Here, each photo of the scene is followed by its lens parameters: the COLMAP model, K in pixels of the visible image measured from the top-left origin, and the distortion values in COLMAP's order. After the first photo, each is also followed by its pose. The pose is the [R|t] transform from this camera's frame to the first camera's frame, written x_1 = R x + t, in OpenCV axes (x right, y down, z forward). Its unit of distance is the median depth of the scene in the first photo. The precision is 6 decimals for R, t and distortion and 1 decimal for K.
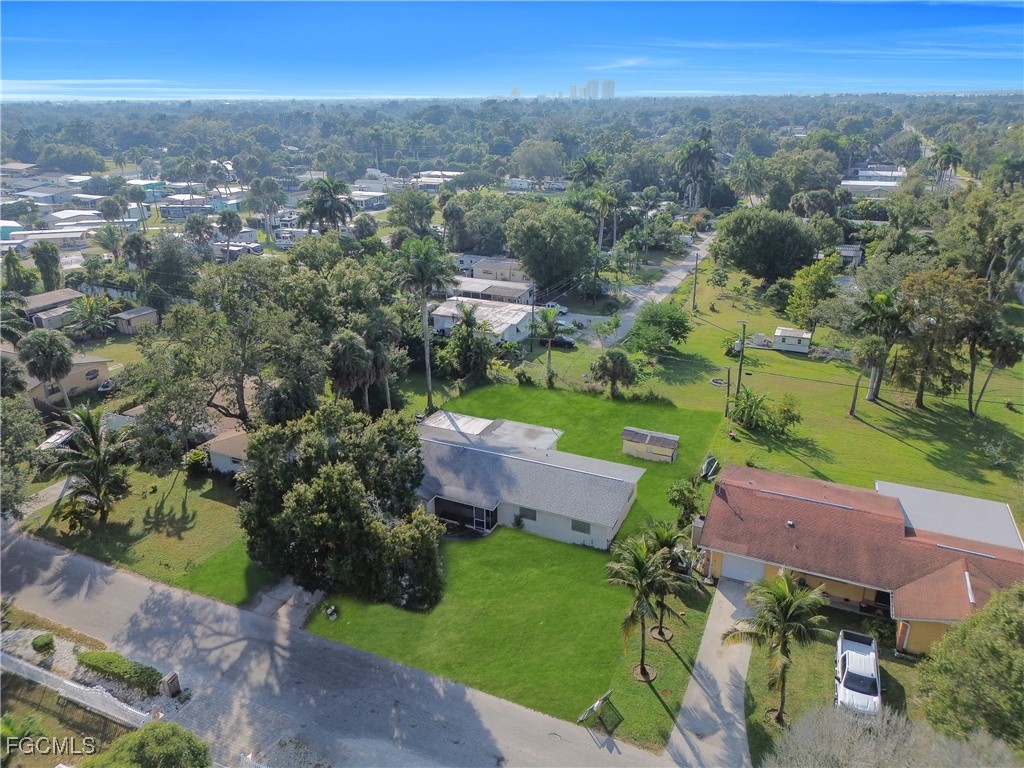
lens RADIAL K [[714.9, 0, 511.4], [0, 714.9, 388.3], [0, 0, 1]] dist [0.045967, -0.003759]
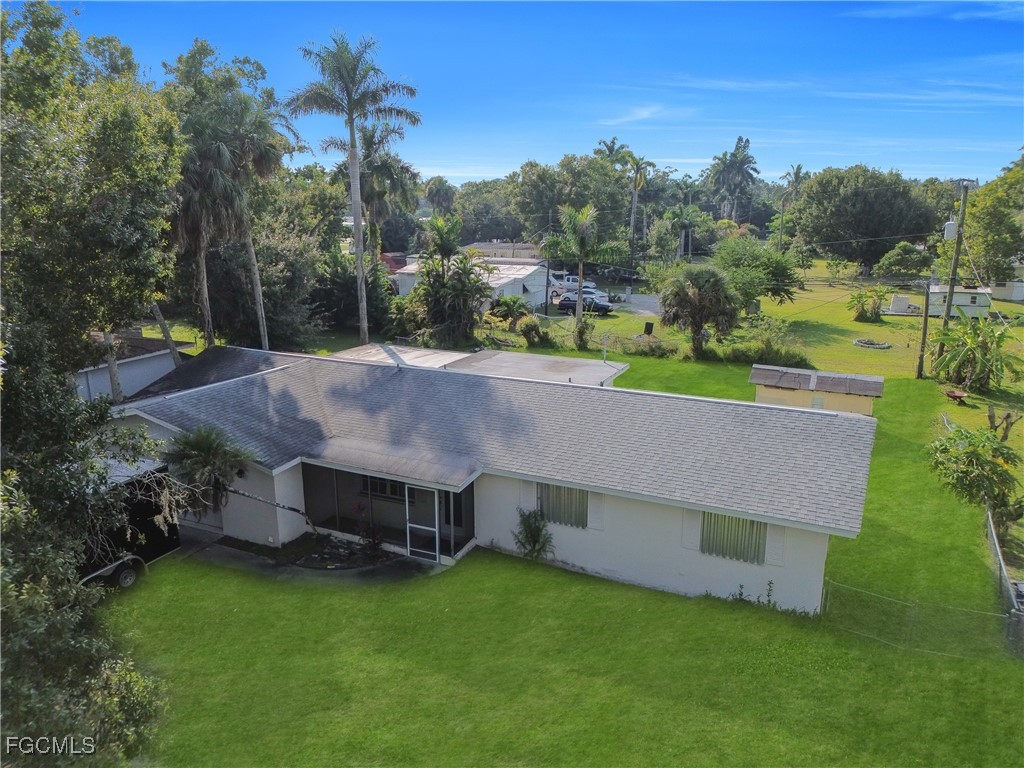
lens RADIAL K [[714.9, 0, 514.3], [0, 714.9, 382.9], [0, 0, 1]] dist [0.045967, -0.003759]
pose [[0.999975, 0.007016, 0.000687, -0.000687], [-0.006855, 0.990476, -0.137514, 0.156248], [-0.001645, 0.137506, 0.990500, 0.623568]]
